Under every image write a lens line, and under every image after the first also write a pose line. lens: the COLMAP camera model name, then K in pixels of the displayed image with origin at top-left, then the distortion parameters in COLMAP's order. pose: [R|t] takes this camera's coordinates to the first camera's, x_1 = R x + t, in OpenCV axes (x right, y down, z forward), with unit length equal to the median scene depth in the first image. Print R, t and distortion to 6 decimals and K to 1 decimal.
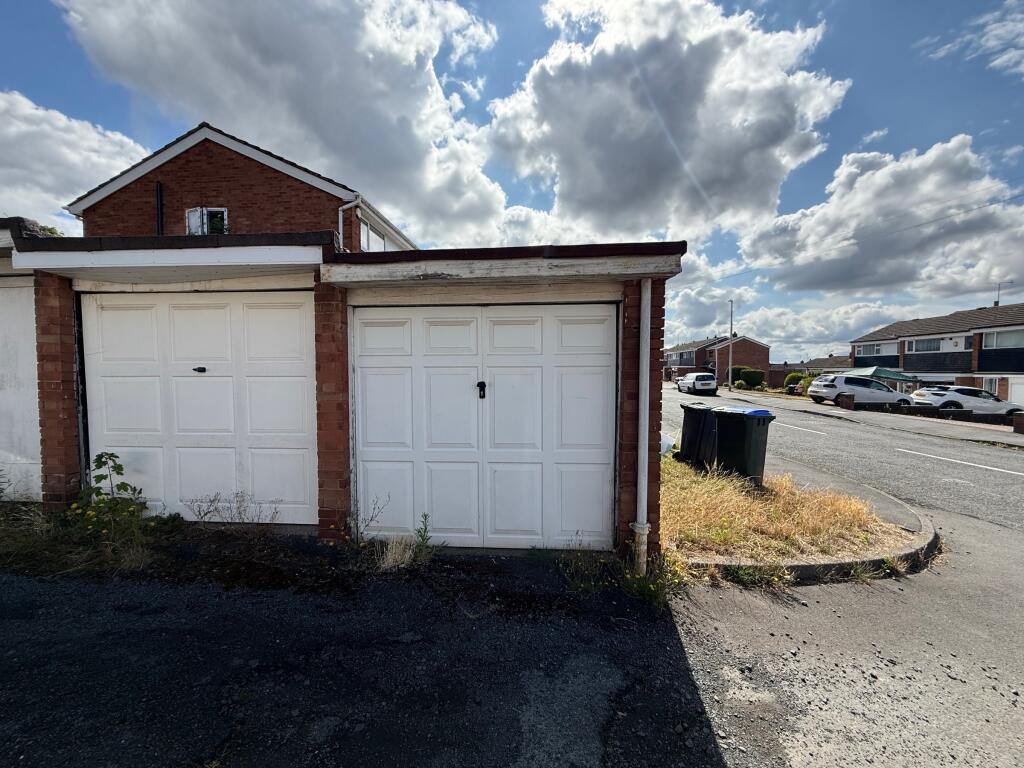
lens RADIAL K [[407.0, 0, 508.9], [0, 407.0, 384.2], [0, 0, 1]] dist [-0.000612, 0.000665]
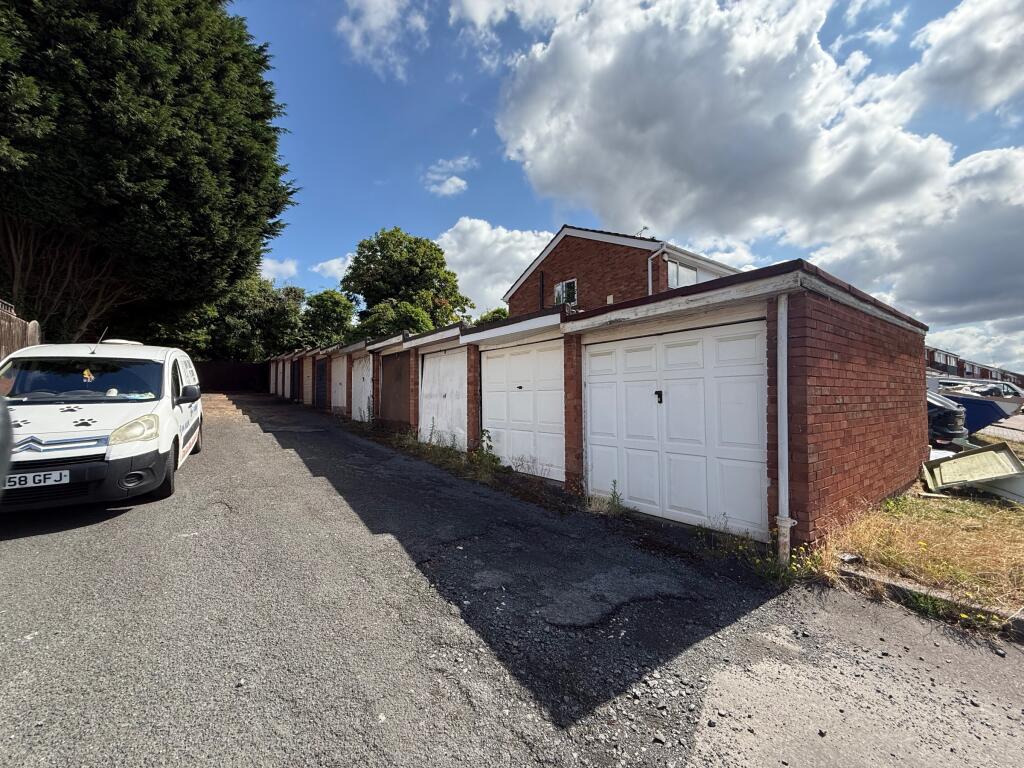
lens RADIAL K [[412.1, 0, 512.0], [0, 412.1, 384.0], [0, 0, 1]] dist [-0.008282, 0.000376]
pose [[0.665616, -0.030424, -0.745674, 0.619577], [-0.021838, 0.997947, -0.060211, 0.063643], [0.745974, 0.056362, 0.663585, -0.265752]]
